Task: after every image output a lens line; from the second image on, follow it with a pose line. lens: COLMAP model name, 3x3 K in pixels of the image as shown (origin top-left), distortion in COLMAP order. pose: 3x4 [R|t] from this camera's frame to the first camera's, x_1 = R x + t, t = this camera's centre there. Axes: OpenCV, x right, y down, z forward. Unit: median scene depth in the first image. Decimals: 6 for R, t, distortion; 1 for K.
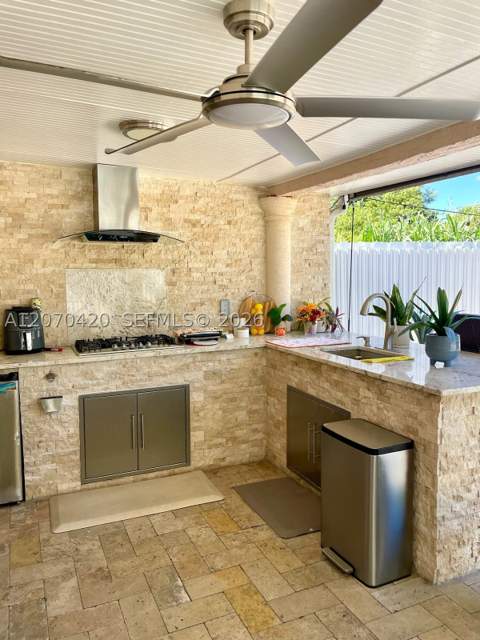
lens RADIAL K [[473.2, 0, 240.0], [0, 473.2, 320.0], [0, 0, 1]] dist [0.001498, -0.003538]
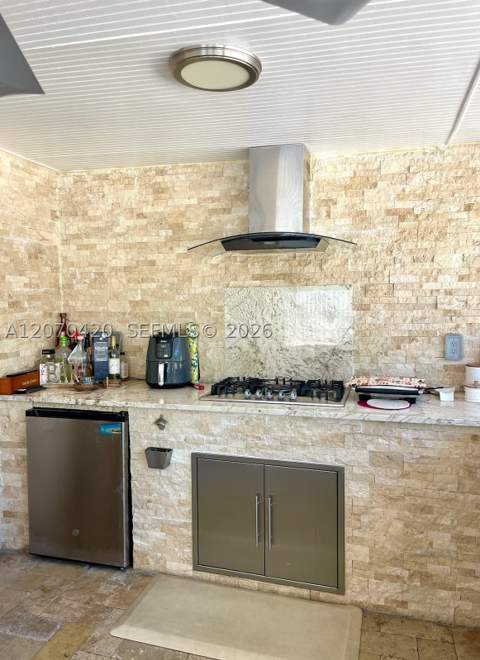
lens RADIAL K [[482.3, 0, 240.0], [0, 482.3, 330.0], [0, 0, 1]] dist [0.083852, -0.134084]
pose [[0.762223, 0.044765, -0.645764, 0.195188], [-0.057002, 0.998372, 0.001925, -0.040095], [0.644799, 0.035342, 0.763534, 0.400465]]
